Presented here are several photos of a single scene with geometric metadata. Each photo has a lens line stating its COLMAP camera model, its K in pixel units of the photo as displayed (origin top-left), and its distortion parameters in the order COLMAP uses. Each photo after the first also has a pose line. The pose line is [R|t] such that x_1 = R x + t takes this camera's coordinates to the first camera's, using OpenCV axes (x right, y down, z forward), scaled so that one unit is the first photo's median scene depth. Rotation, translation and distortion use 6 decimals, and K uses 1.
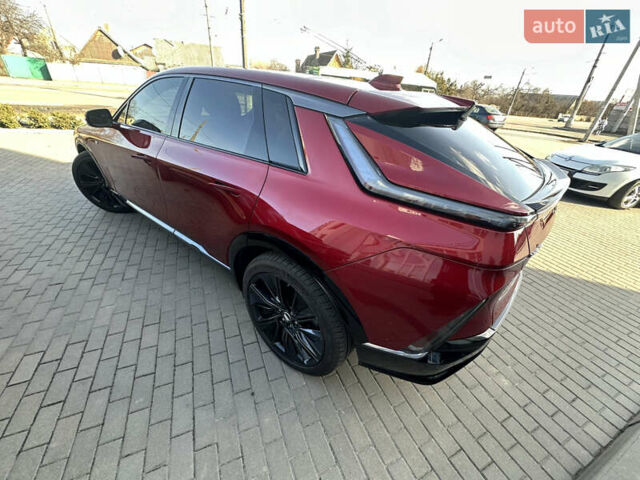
lens RADIAL K [[255.0, 0, 320.0], [0, 255.0, 240.0], [0, 0, 1]] dist [-0.002014, 0.000089]
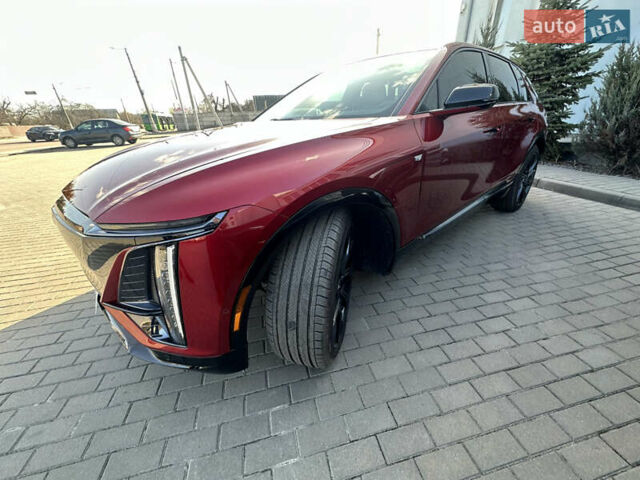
lens RADIAL K [[255.0, 0, 320.0], [0, 255.0, 240.0], [0, 0, 1]] dist [-0.002014, 0.000089]
pose [[0.187980, -0.503097, 0.843538, -1.722078], [0.543171, 0.768811, 0.337484, -0.642593], [-0.818309, 0.394745, 0.417789, 1.207290]]
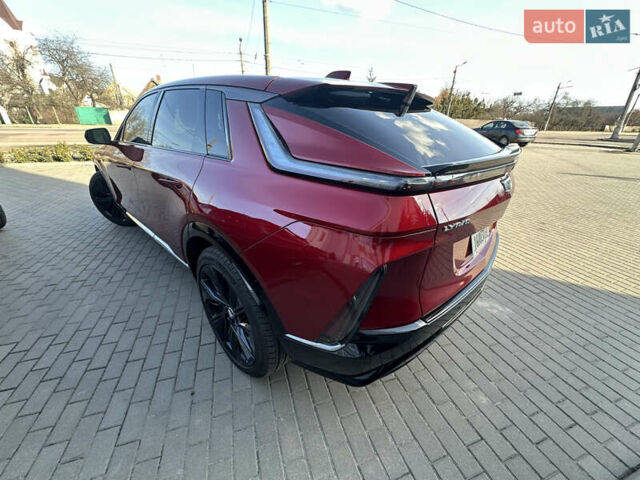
lens RADIAL K [[255.0, 0, 320.0], [0, 255.0, 240.0], [0, 0, 1]] dist [-0.002014, 0.000089]
pose [[0.993398, -0.012123, -0.114077, 0.232489], [0.001554, 0.995732, -0.092284, 0.084548], [0.114708, 0.091497, 0.989177, 0.039564]]
